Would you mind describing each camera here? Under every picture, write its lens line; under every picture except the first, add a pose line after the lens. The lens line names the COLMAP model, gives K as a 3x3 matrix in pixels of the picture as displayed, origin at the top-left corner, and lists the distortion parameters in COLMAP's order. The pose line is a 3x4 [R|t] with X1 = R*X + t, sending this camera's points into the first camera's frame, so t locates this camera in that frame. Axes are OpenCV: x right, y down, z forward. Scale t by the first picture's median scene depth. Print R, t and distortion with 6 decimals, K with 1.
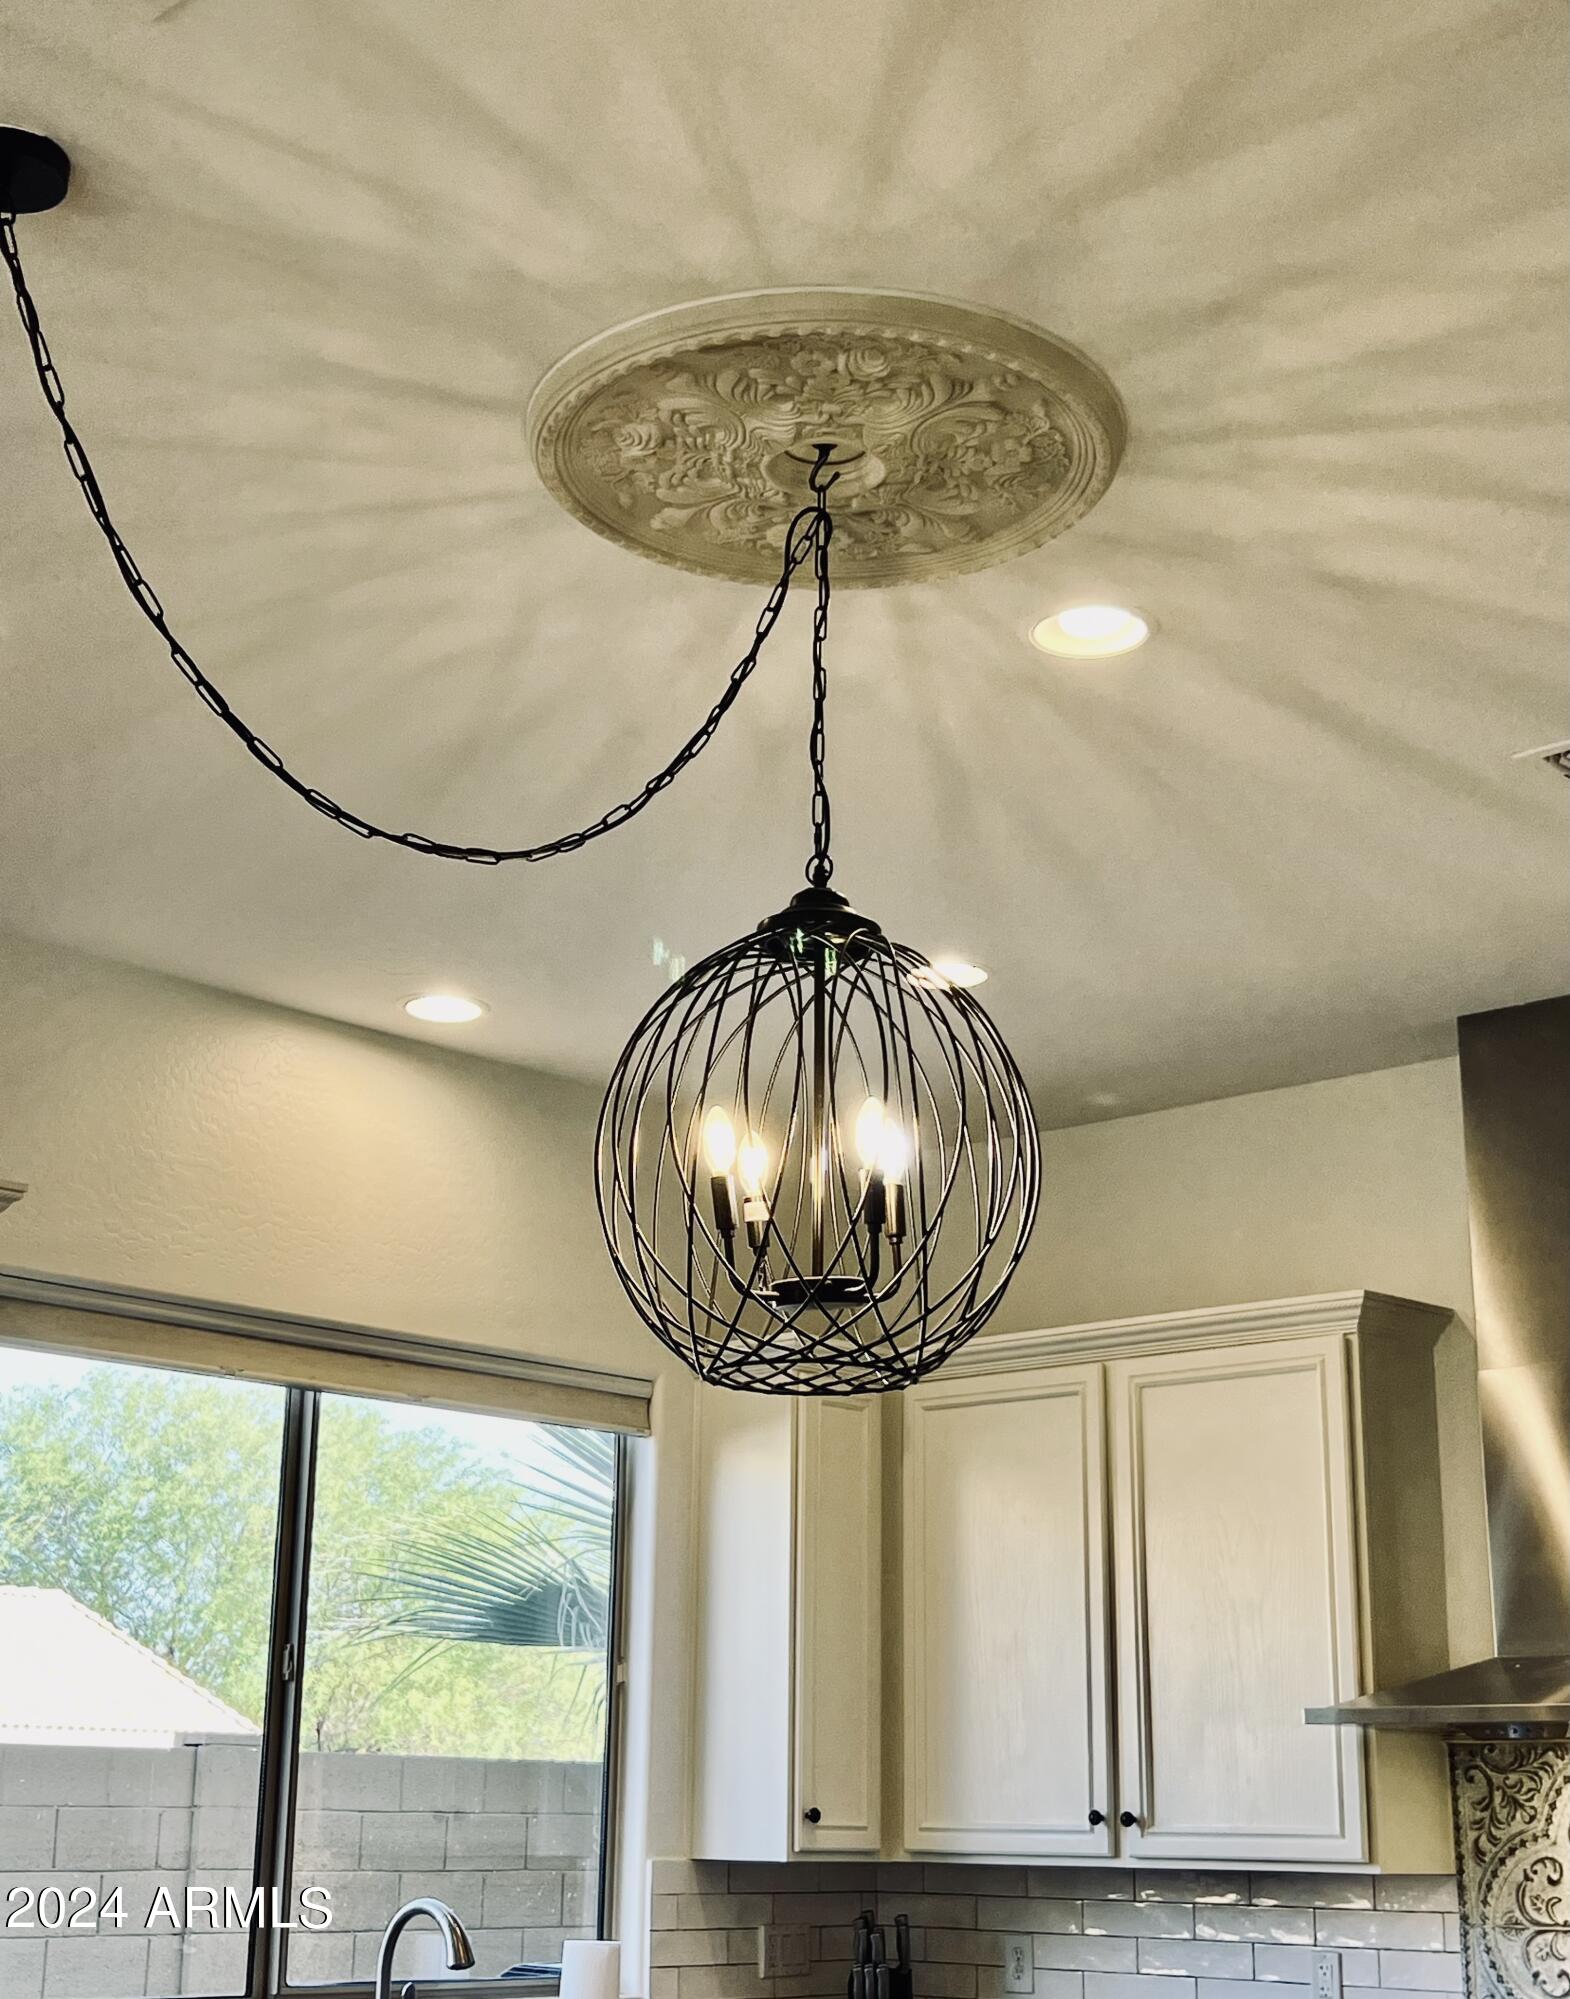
lens RADIAL K [[2898.2, 0, 781.9], [0, 2898.2, 1067.3], [0, 0, 1]] dist [0.218780, -0.768718]
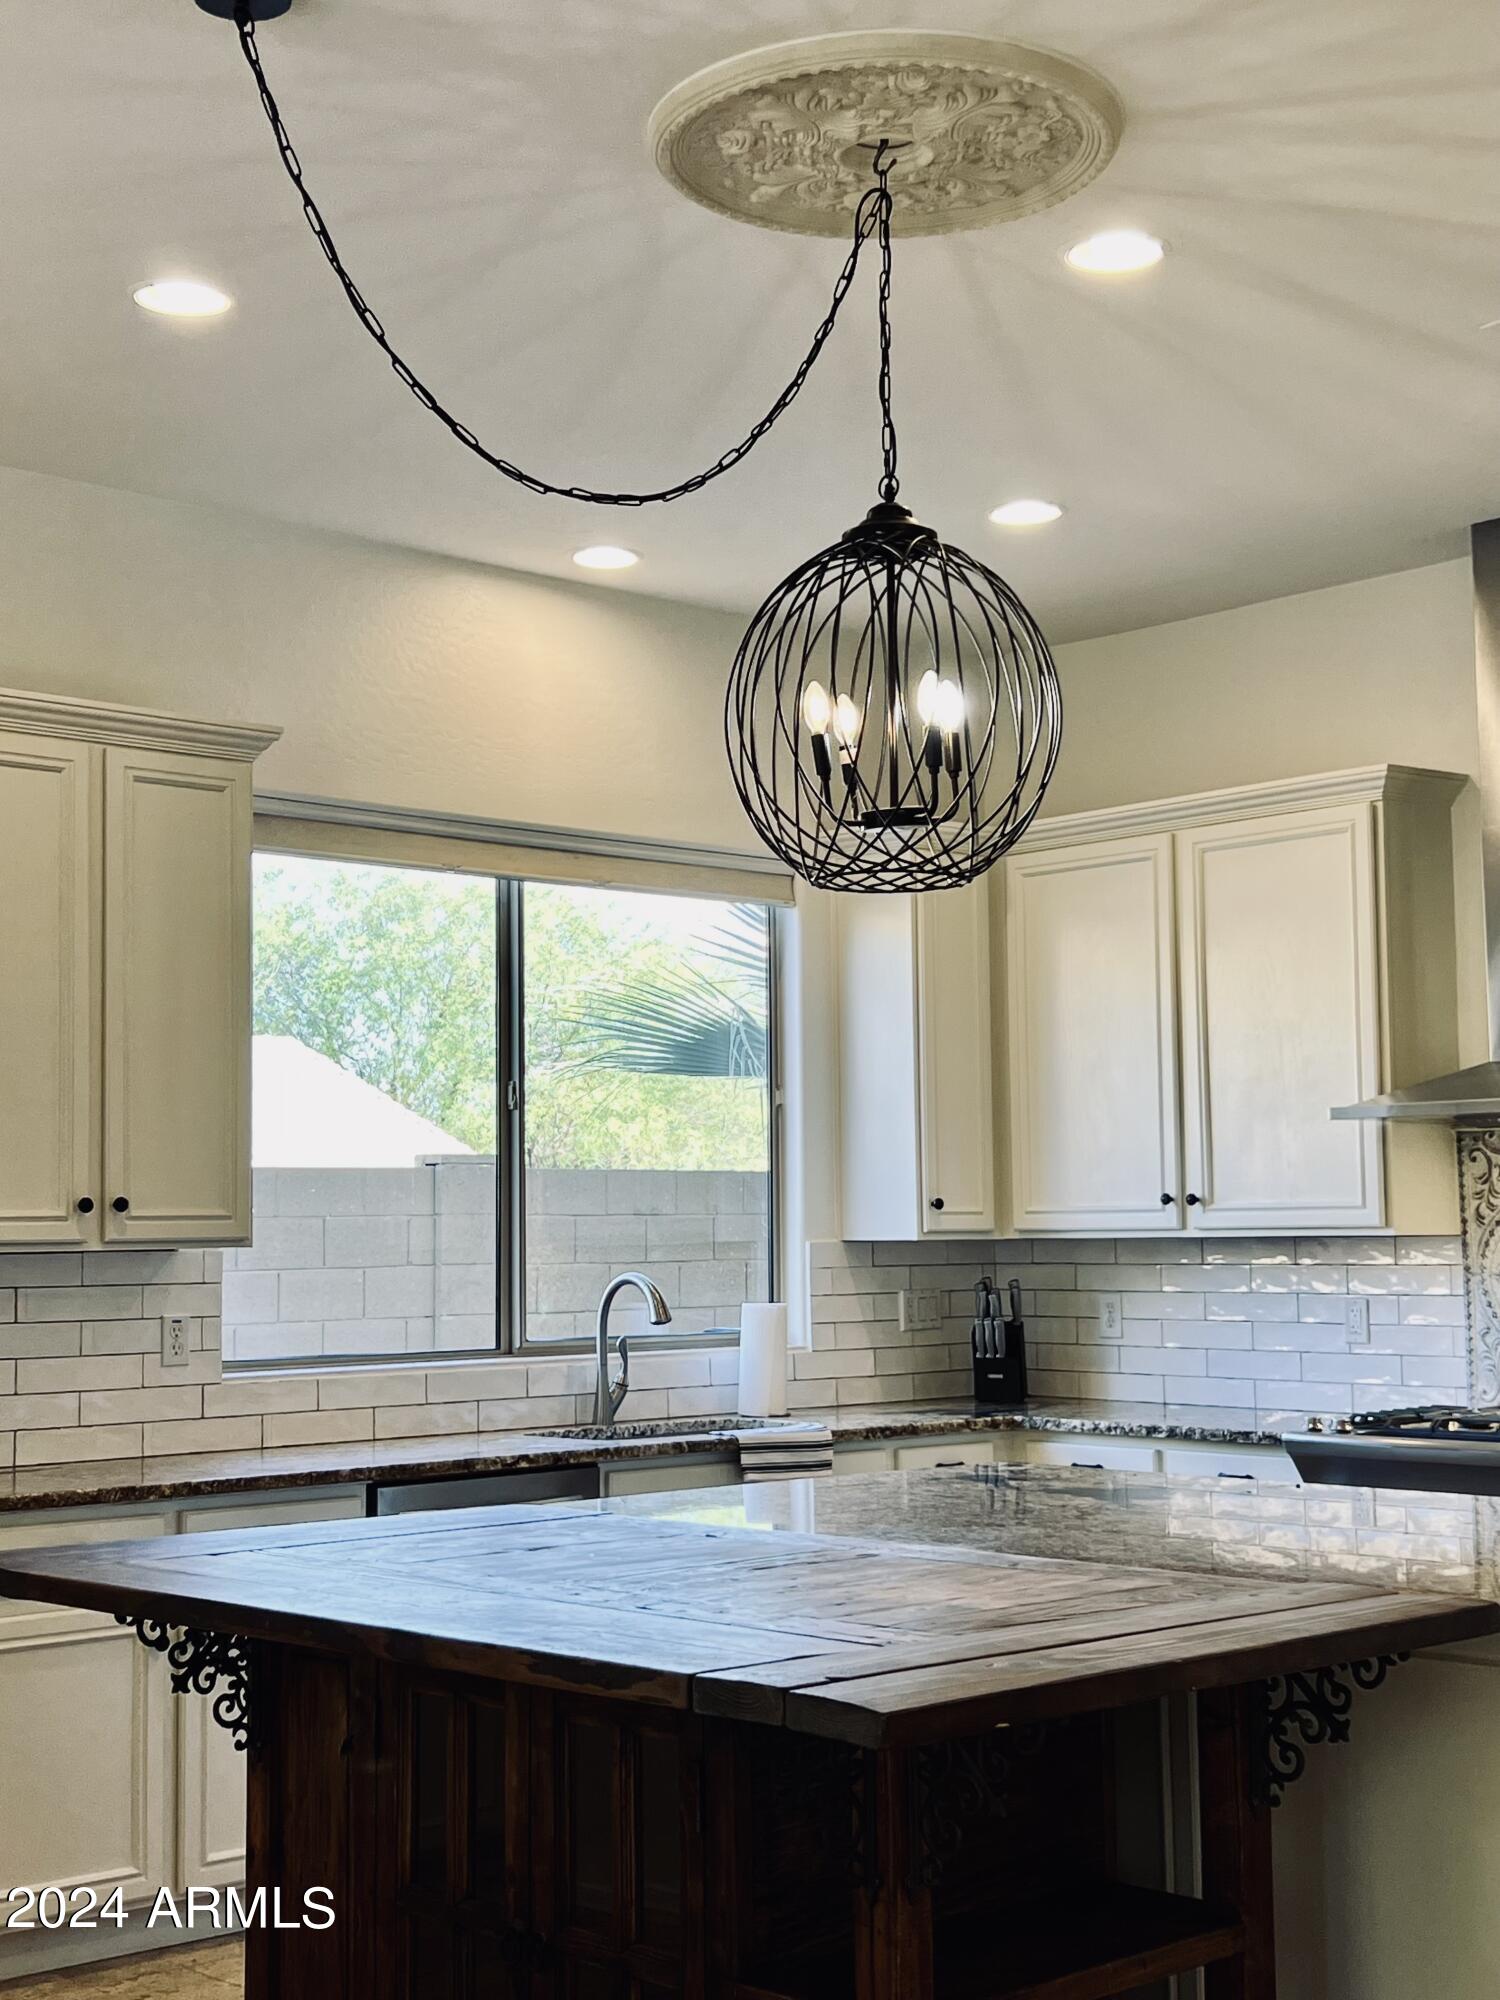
lens RADIAL K [[2772.0, 0, 750.0], [0, 2772.0, 1000.0], [0, 0, 1]] dist [0.113616, -0.028537]
pose [[0.996929, -0.032430, -0.071278, 0.019206], [0.044006, 0.984911, 0.167376, -0.031862], [0.064775, -0.169998, 0.983313, -0.155282]]
